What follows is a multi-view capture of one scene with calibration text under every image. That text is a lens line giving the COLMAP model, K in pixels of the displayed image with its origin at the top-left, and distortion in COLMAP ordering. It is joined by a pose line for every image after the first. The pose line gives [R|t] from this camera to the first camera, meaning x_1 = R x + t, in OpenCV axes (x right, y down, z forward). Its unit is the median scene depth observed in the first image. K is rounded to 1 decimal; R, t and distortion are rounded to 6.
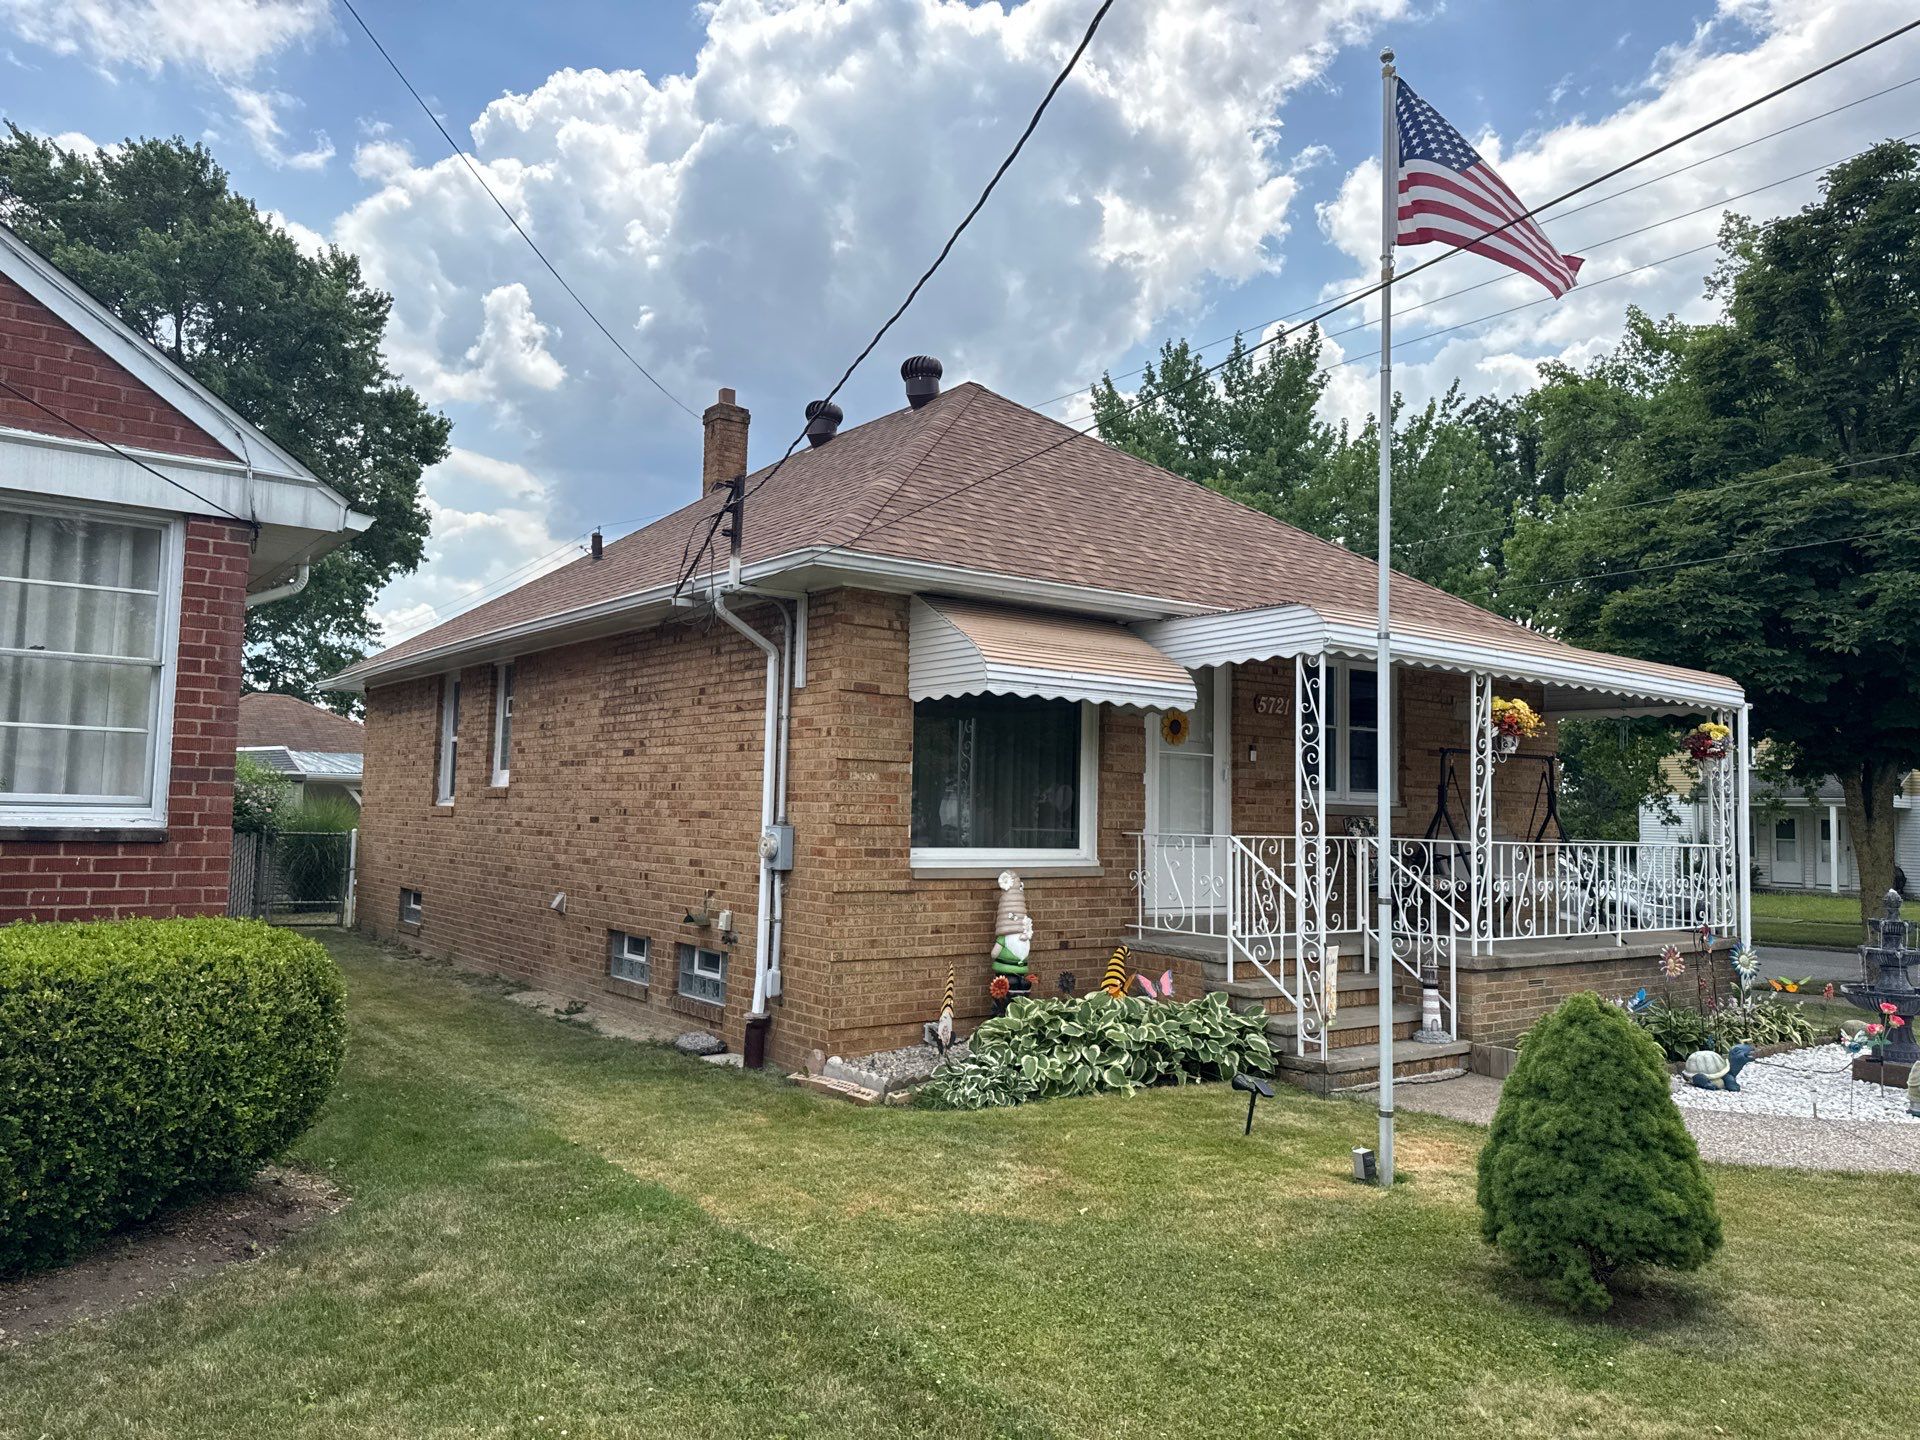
lens RADIAL K [[1343.9, 0, 950.8], [0, 1343.9, 709.8], [0, 0, 1]] dist [0.159654, -0.259719]
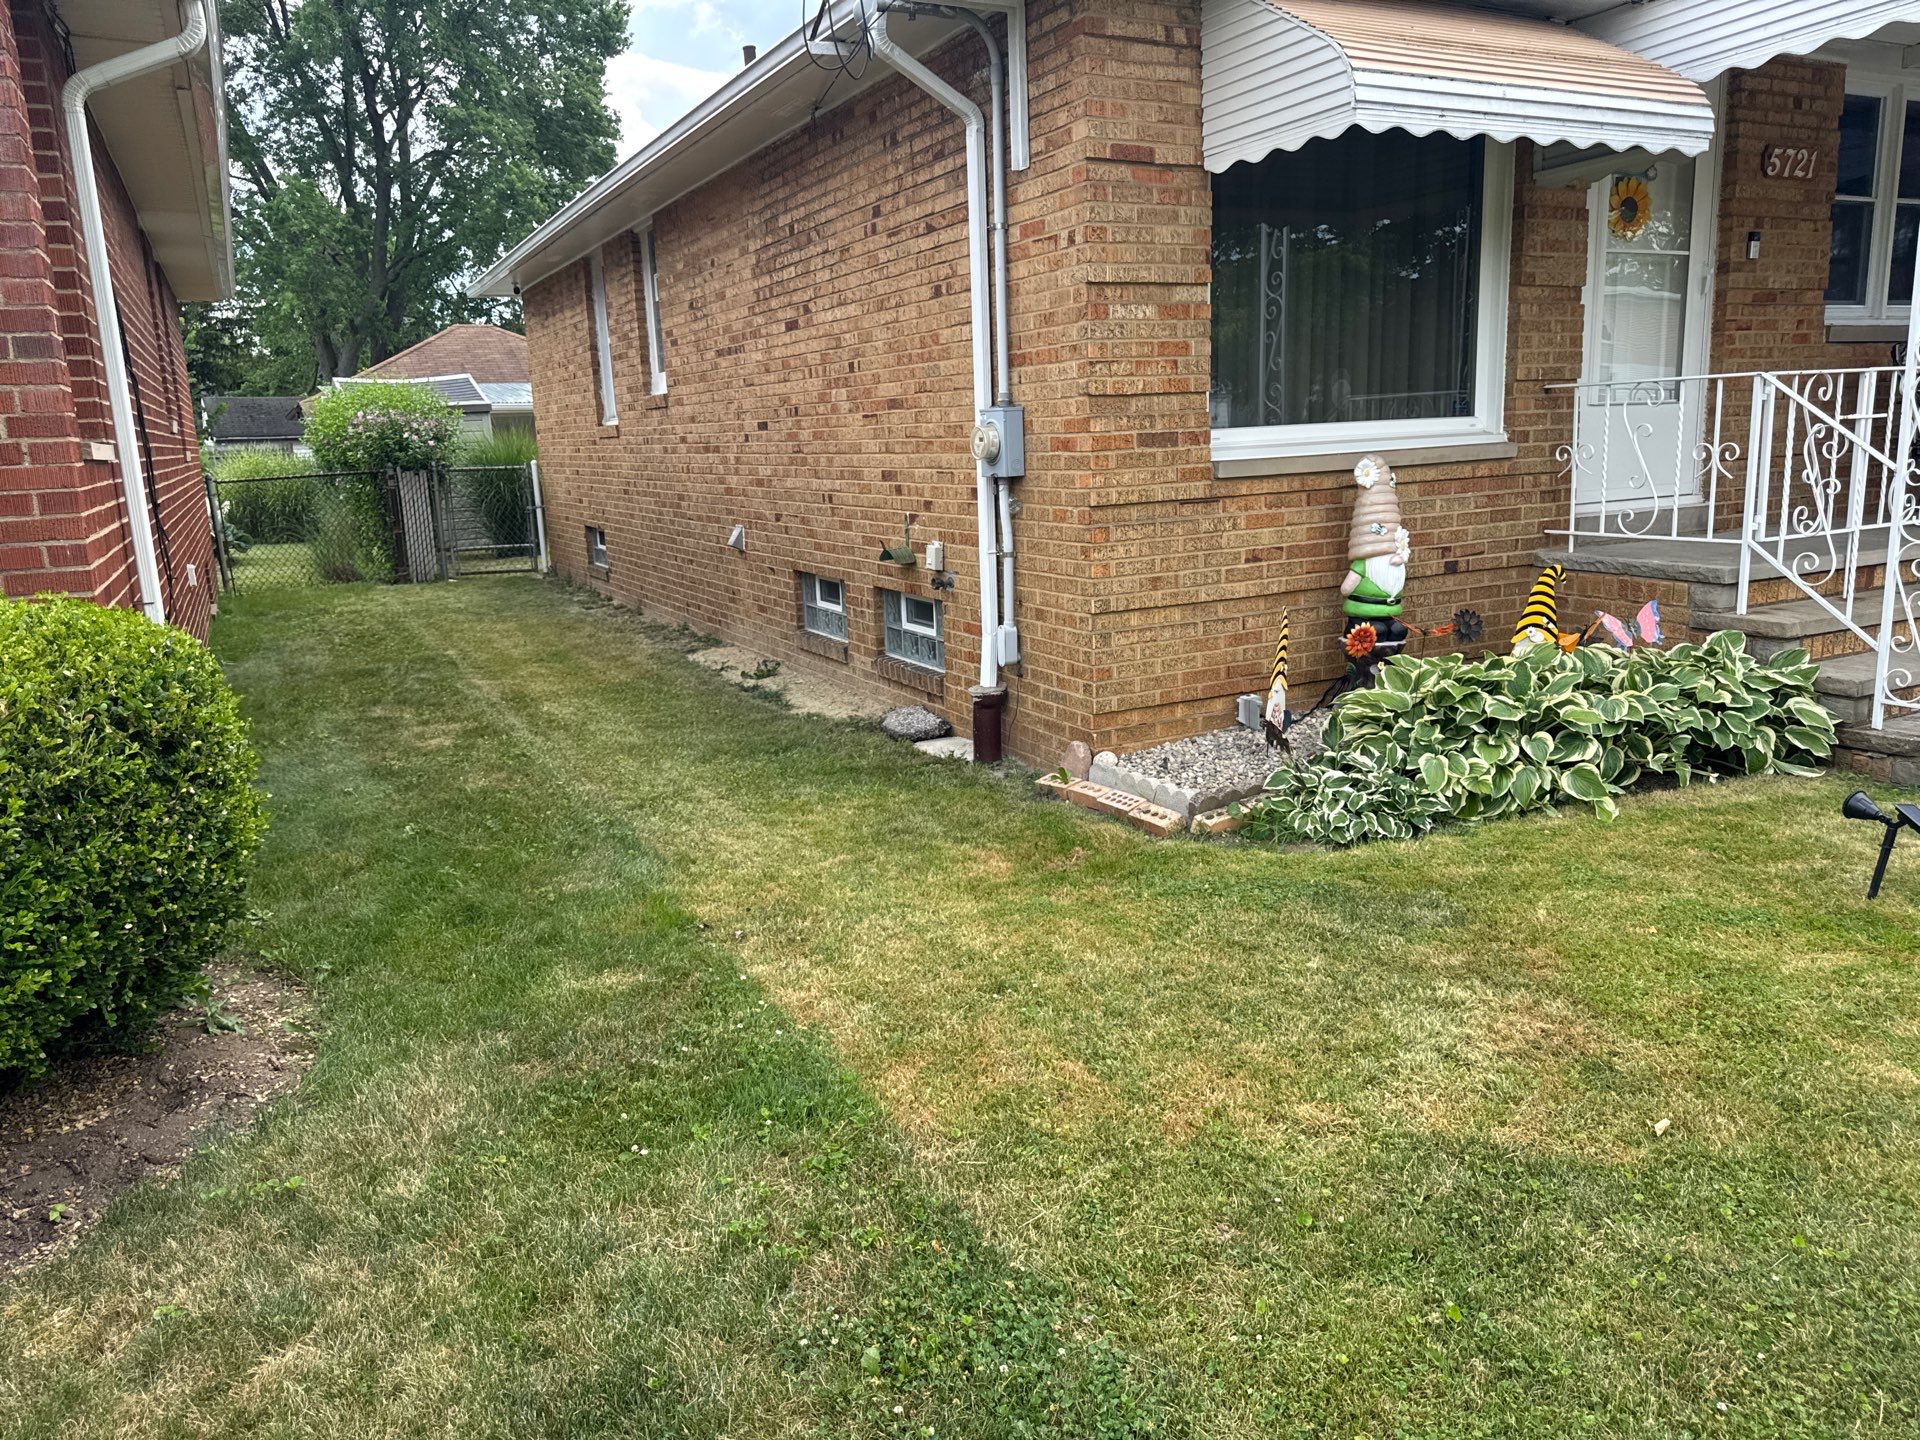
lens RADIAL K [[1343.9, 0, 950.8], [0, 1343.9, 709.8], [0, 0, 1]] dist [0.159654, -0.259719]
pose [[0.982952, -0.025029, -0.182153, -0.036373], [0.074286, 0.960295, 0.268915, 0.048722], [0.168189, -0.277862, 0.945783, 0.343324]]
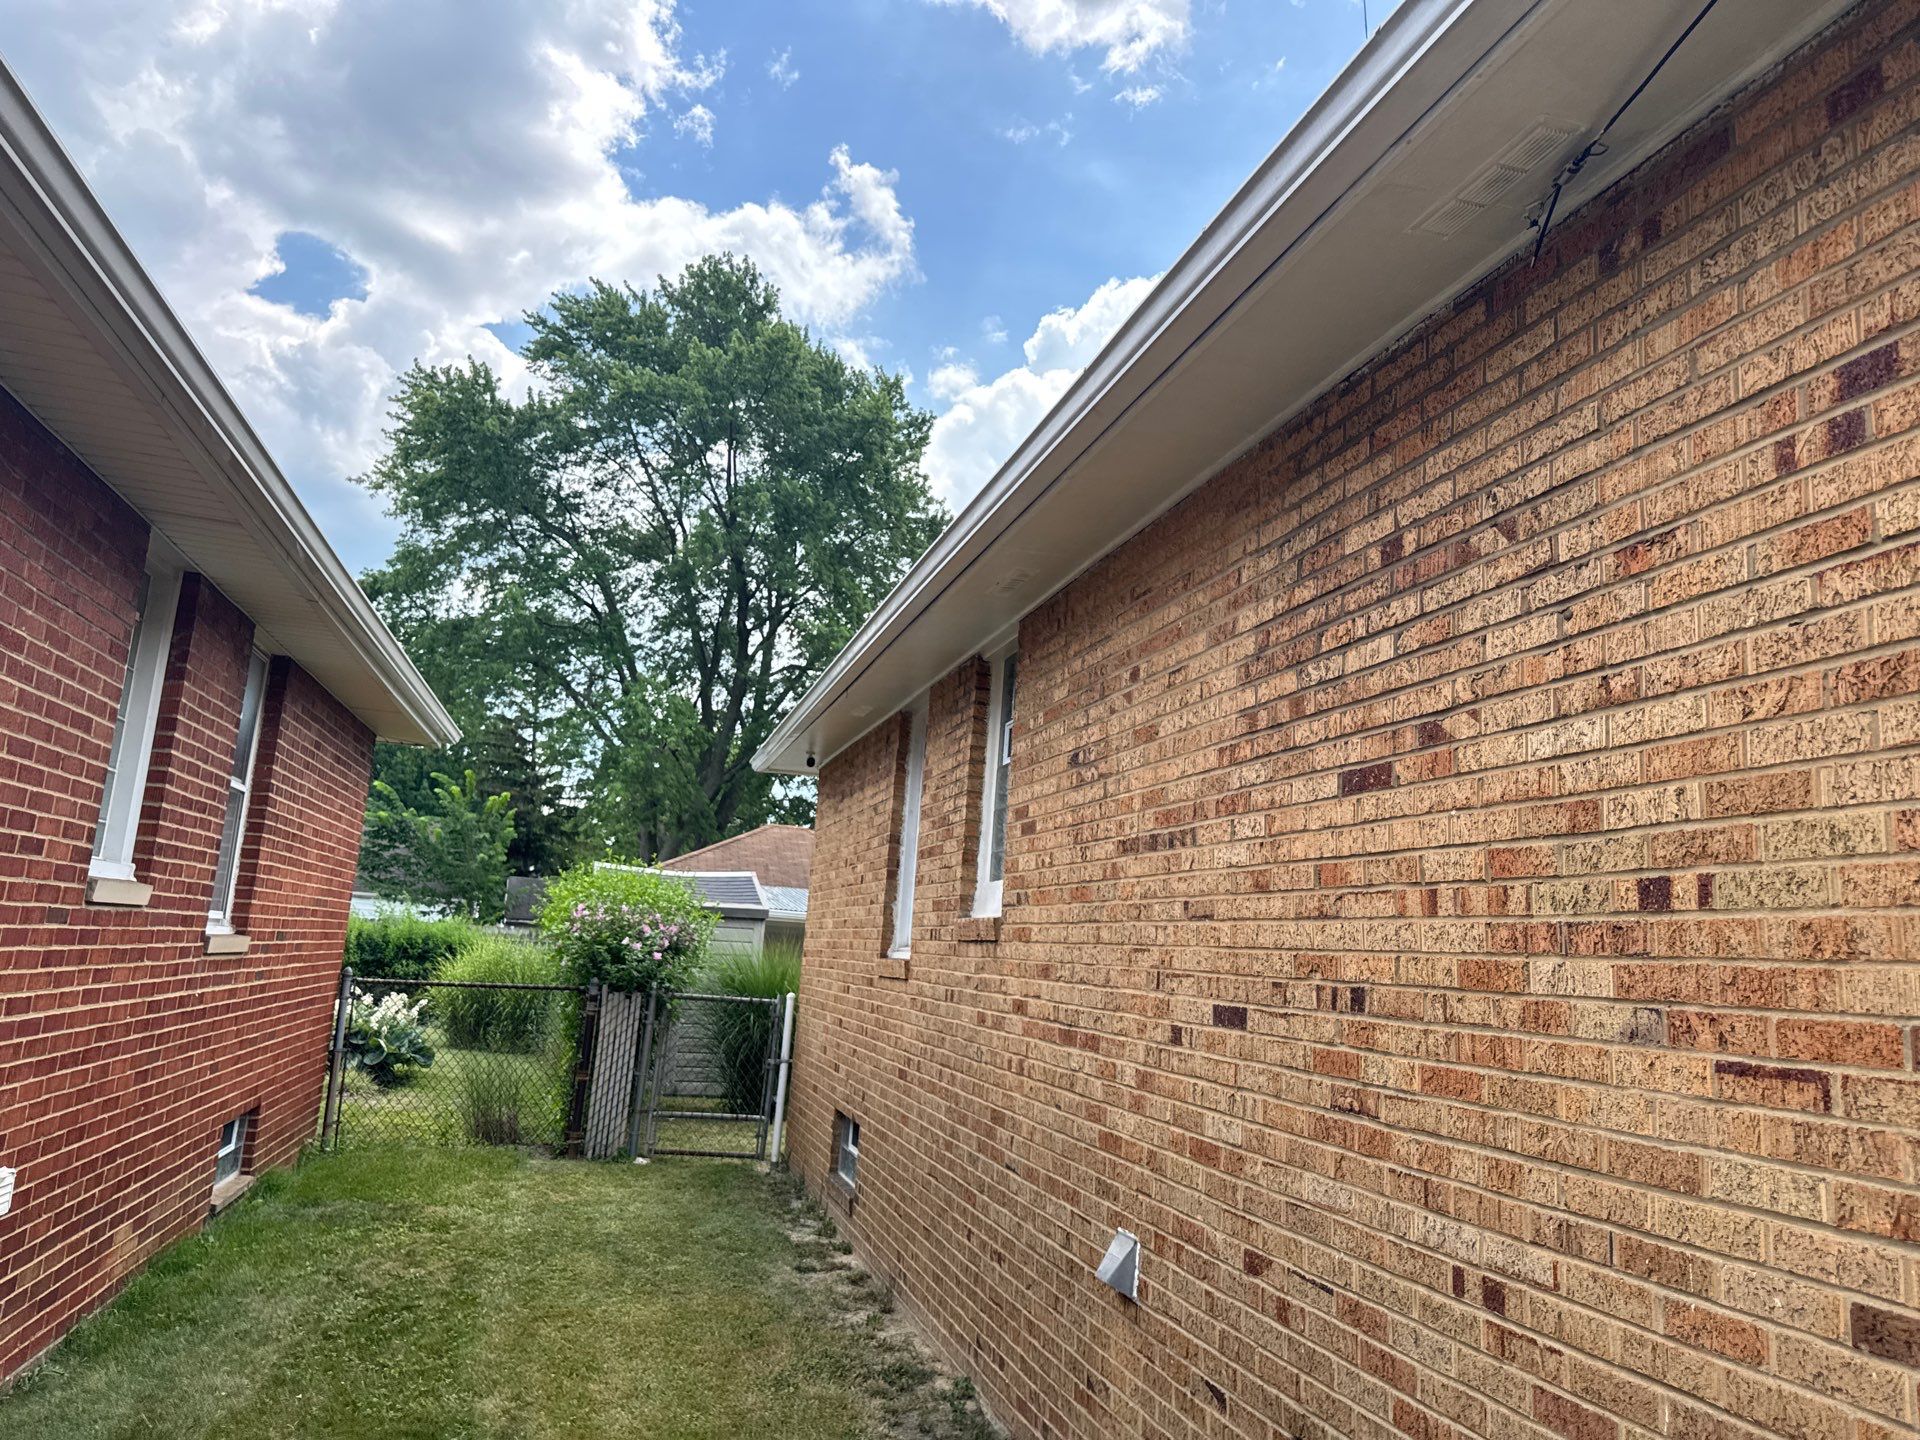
lens RADIAL K [[1337.6, 0, 958.1], [0, 1337.6, 692.7], [0, 0, 1]] dist [0.086461, -0.094733]
pose [[0.926695, -0.032622, -0.374397, -0.260911], [-0.019867, 0.990580, -0.135486, 0.065334], [0.375290, 0.132992, 0.917317, 0.883614]]
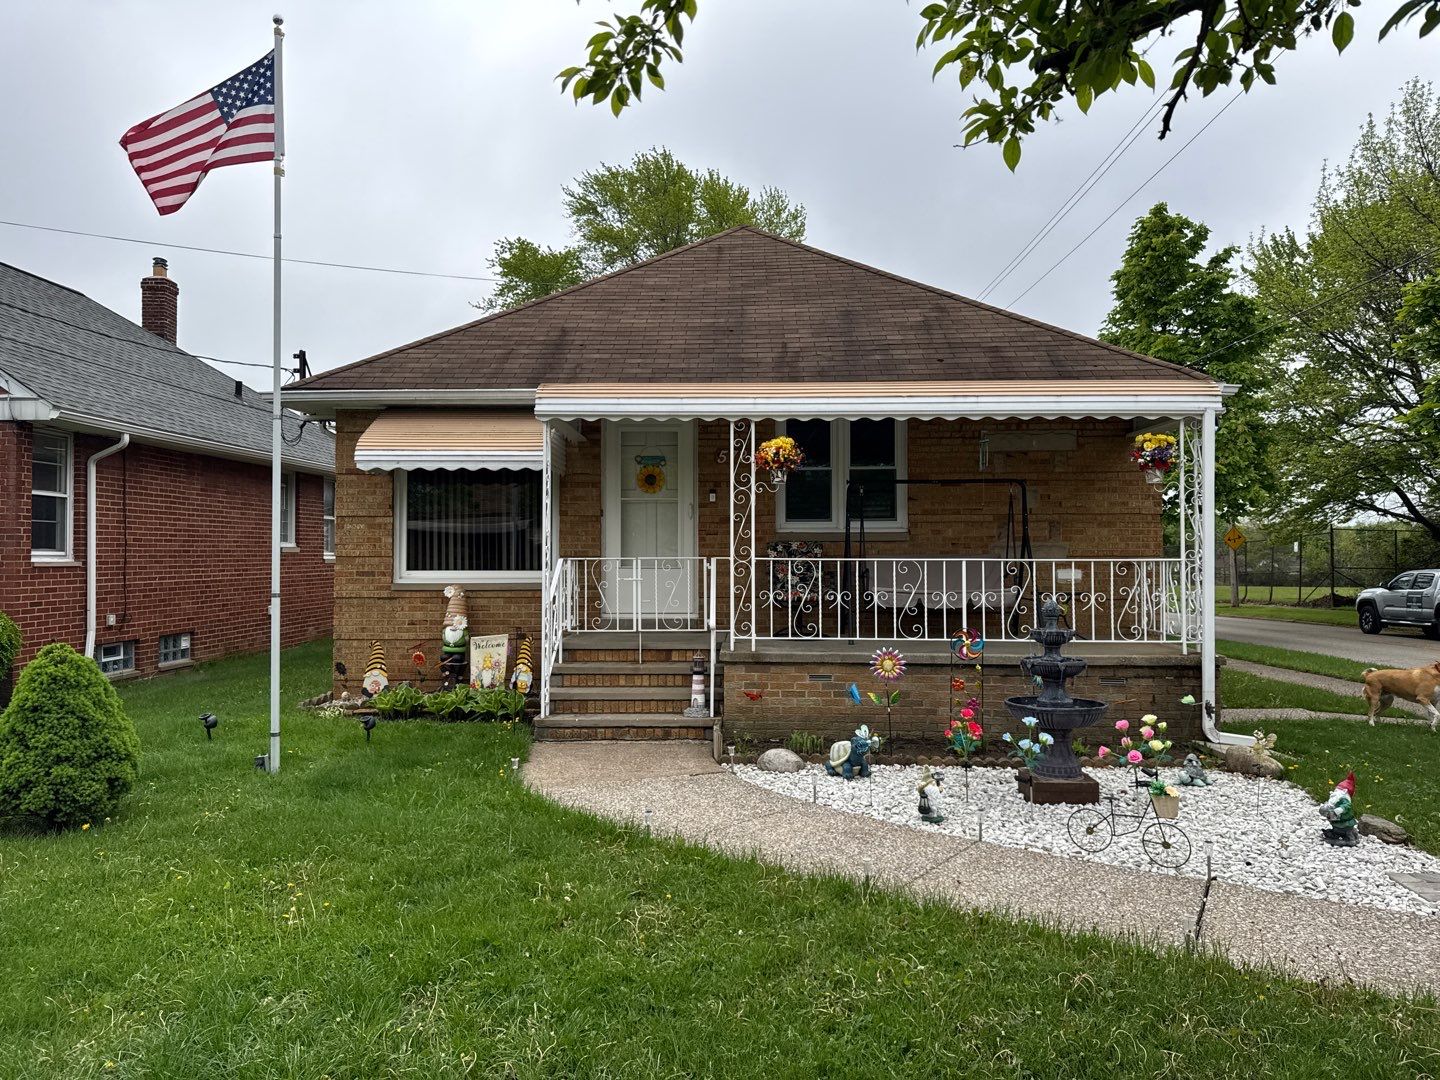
lens RADIAL K [[1003.2, 0, 718.6], [0, 1003.2, 519.5], [0, 0, 1]] dist [0.086461, -0.094733]
pose [[0.779487, -0.045707, -0.624749, 0.992700], [0.066100, 0.997768, 0.009474, 0.056359], [0.622922, -0.048680, 0.780768, 0.314043]]
